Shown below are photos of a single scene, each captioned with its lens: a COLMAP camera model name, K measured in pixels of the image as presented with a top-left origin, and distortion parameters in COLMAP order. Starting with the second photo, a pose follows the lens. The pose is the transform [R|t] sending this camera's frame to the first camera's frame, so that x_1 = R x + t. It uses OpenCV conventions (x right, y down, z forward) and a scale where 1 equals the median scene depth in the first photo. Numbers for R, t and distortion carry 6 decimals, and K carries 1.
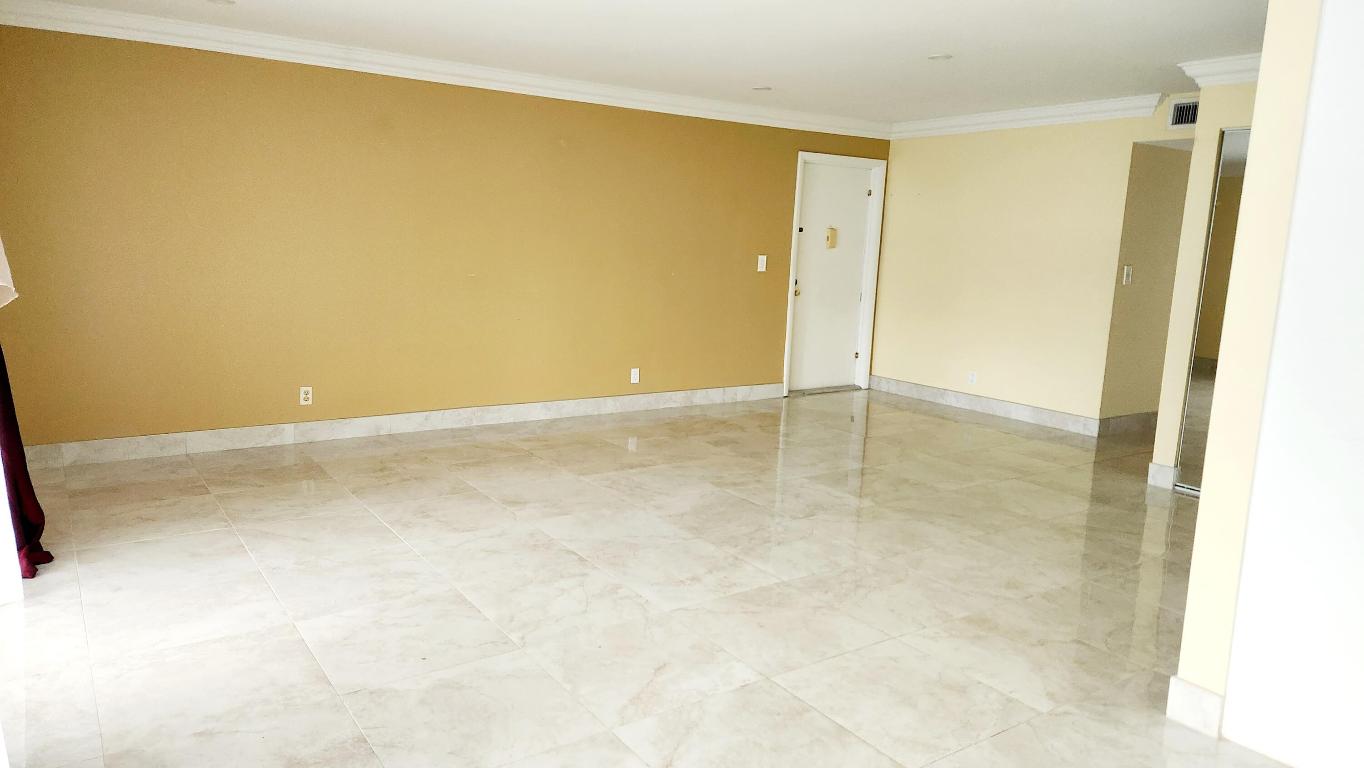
lens RADIAL K [[899.3, 0, 681.3], [0, 899.3, 384.6], [0, 0, 1]] dist [0.032708, -0.034573]
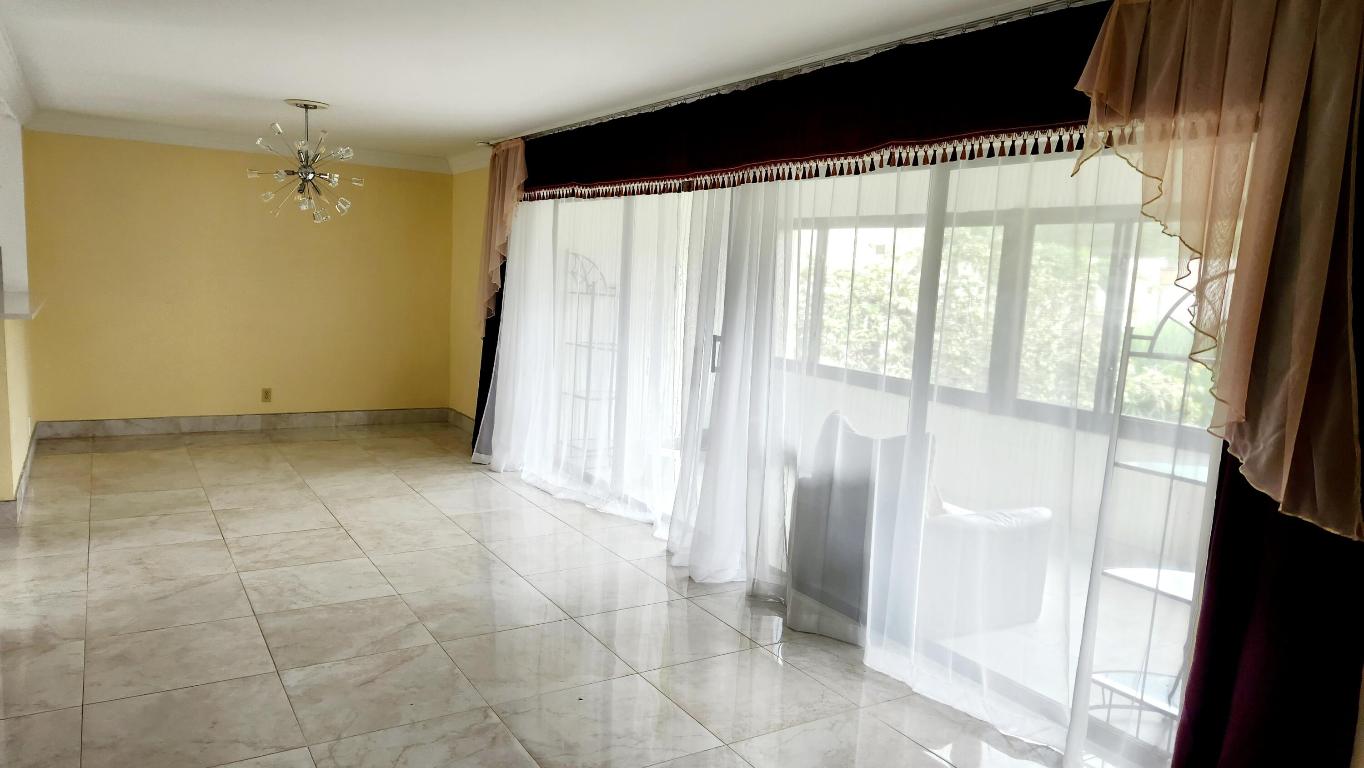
lens RADIAL K [[899.3, 0, 681.5], [0, 899.3, 386.2], [0, 0, 1]] dist [0.032708, -0.034573]
pose [[-0.995170, -0.090175, 0.038807, -0.397841], [-0.074867, 0.952821, 0.294155, -0.367940], [-0.063502, 0.289829, -0.954970, 1.844456]]
